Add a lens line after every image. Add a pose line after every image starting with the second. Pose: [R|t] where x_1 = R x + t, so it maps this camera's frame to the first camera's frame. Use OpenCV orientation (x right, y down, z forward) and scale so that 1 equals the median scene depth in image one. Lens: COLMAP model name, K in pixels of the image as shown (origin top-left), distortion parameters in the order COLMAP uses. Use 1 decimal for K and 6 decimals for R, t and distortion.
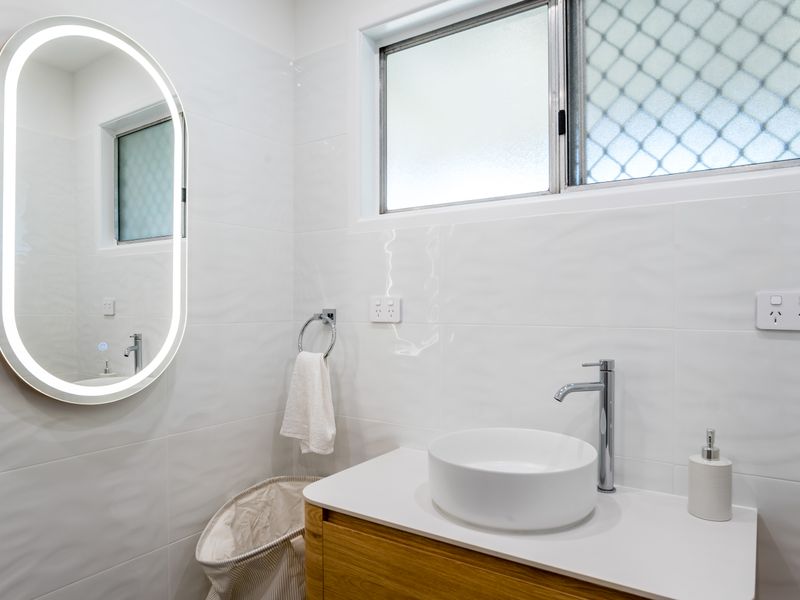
lens RADIAL K [[584.7, 0, 332.7], [0, 584.7, 307.0], [0, 0, 1]] dist [-0.029111, 0.006320]
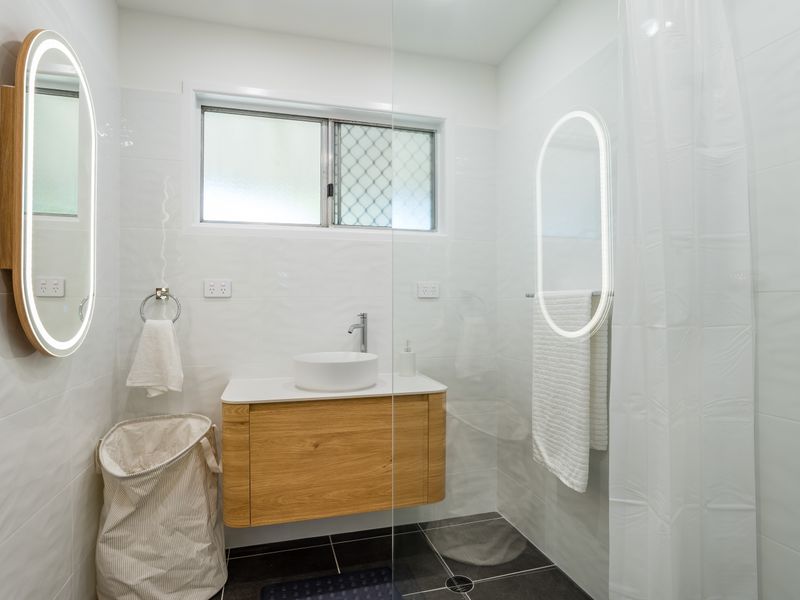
lens RADIAL K [[585.8, 0, 398.2], [0, 585.8, 298.4], [0, 0, 1]] dist [0.008980, 0.001112]
pose [[0.583275, 0.019395, 0.812043, -0.999676], [0.003718, 0.999641, -0.026546, 0.083387], [-0.812266, 0.018503, 0.582993, -0.275051]]
